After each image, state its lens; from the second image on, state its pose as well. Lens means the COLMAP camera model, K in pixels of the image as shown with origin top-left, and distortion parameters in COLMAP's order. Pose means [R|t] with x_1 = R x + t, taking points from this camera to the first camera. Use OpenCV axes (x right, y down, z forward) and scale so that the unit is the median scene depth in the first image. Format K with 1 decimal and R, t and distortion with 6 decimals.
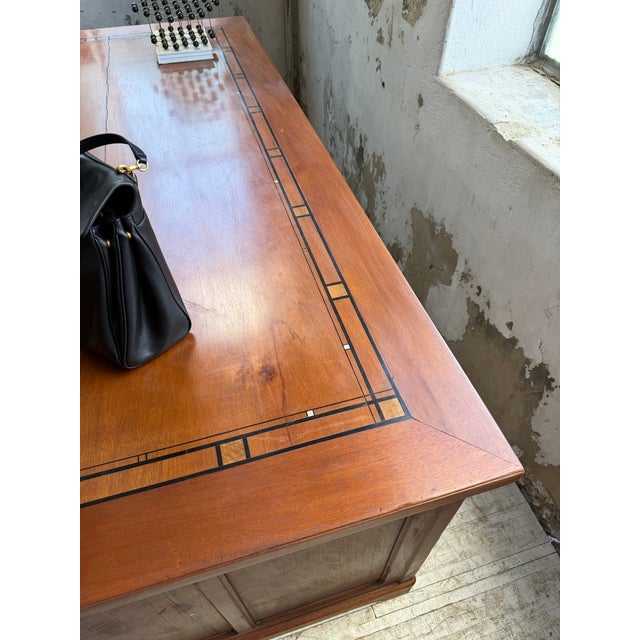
lens RADIAL K [[455.6, 0, 319.1], [0, 455.6, 319.3], [0, 0, 1]] dist [0.034927, -0.047588]
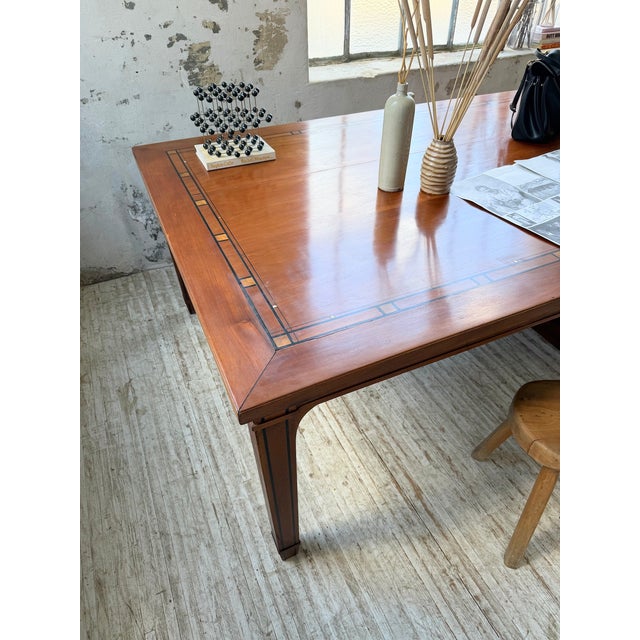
lens RADIAL K [[455.6, 0, 319.1], [0, 455.6, 319.3], [0, 0, 1]] dist [0.034927, -0.047588]
pose [[-0.139650, -0.636331, 0.758670, -1.674704], [0.741782, 0.440312, 0.505850, -1.008487], [-0.655940, 0.633410, 0.410530, 0.848935]]
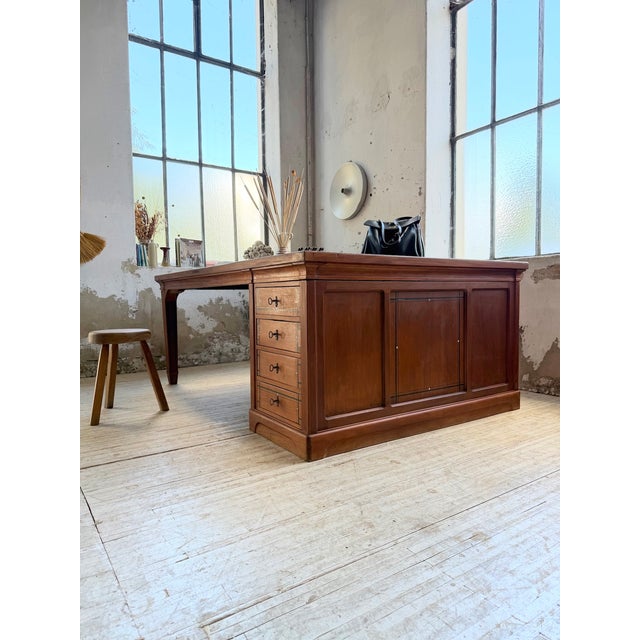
lens RADIAL K [[451.1, 0, 317.3], [0, 451.1, 318.6], [0, 0, 1]] dist [0.083800, -0.145625]
pose [[0.953209, -0.029096, 0.300908, -1.185713], [0.234887, 0.697893, -0.676590, 1.374658], [-0.190315, 0.715611, 0.672072, -0.469916]]
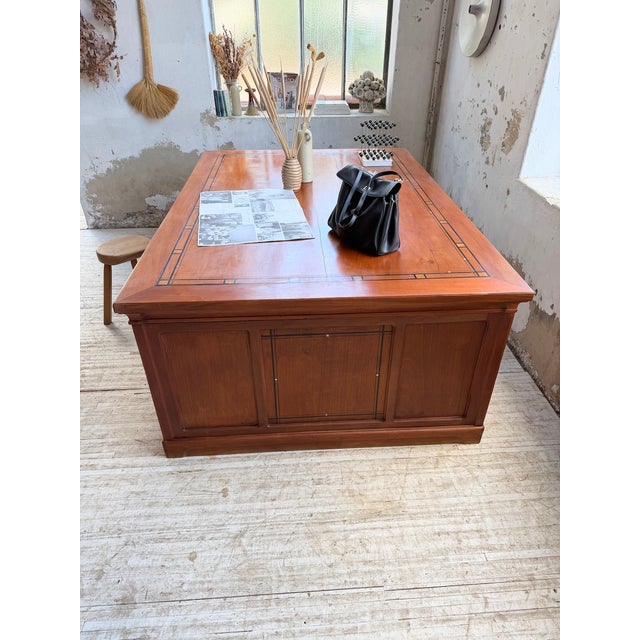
lens RADIAL K [[455.6, 0, 319.1], [0, 455.6, 319.3], [0, 0, 1]] dist [0.034927, -0.047588]
pose [[0.974413, 0.124835, -0.186913, -0.112851], [-0.167670, 0.957526, -0.234588, 0.601626], [0.149690, 0.259925, 0.953956, -0.763127]]
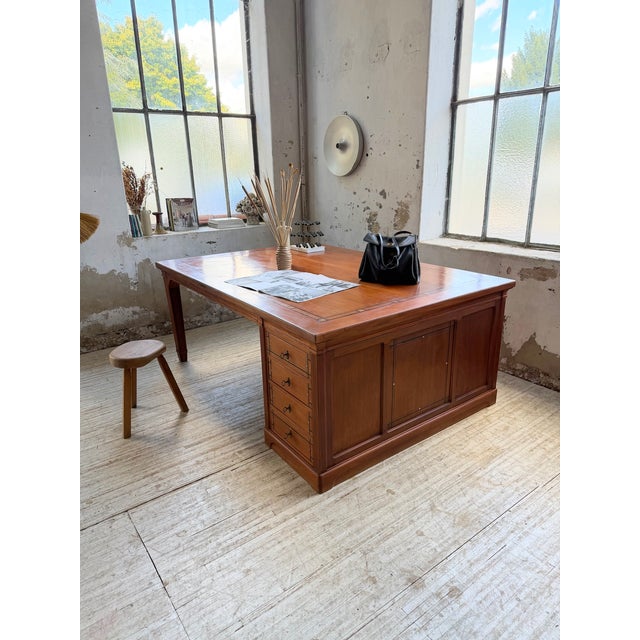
lens RADIAL K [[451.8, 0, 322.3], [0, 451.8, 316.9], [0, 0, 1]] dist [0.072363, -0.114063]
pose [[0.939331, -0.126879, 0.318684, -1.253088], [0.270059, 0.846376, -0.459037, 0.980383], [-0.211484, 0.517251, 0.829292, -0.945623]]
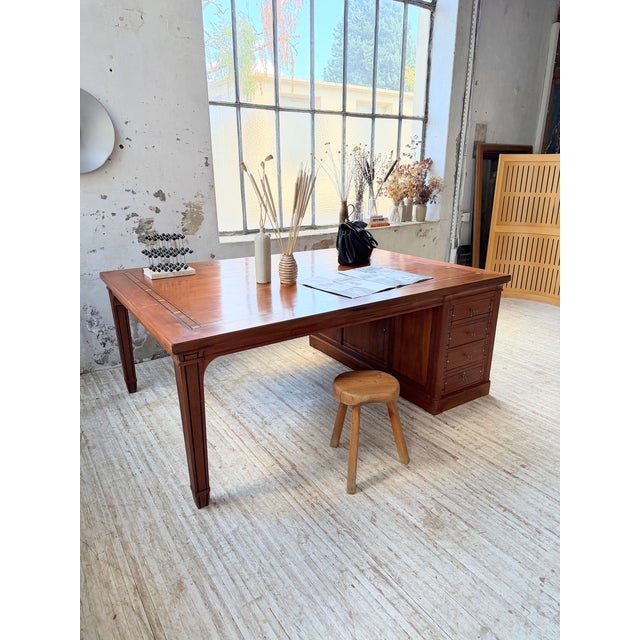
lens RADIAL K [[447.7, 0, 320.0], [0, 447.7, 320.0], [0, 0, 1]] dist [0.073764, -0.098708]
pose [[-0.305355, -0.301302, 0.903314, -2.506987], [0.706025, 0.564909, 0.427090, -1.008717], [-0.638973, 0.768176, 0.040229, 0.882692]]
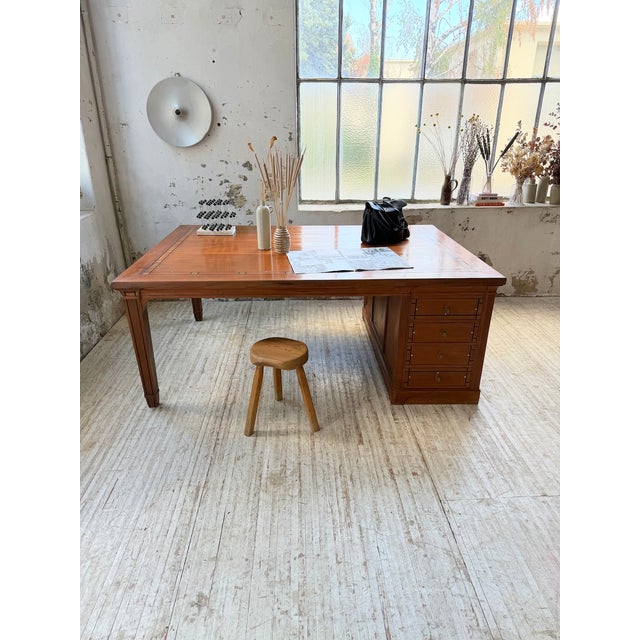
lens RADIAL K [[446.9, 0, 322.1], [0, 446.9, 319.4], [0, 0, 1]] dist [0.094061, -0.153583]
pose [[0.240690, -0.379319, 0.893412, -2.698713], [0.718256, 0.688714, 0.098907, -0.215305], [-0.652822, 0.617892, 0.438215, 0.037724]]
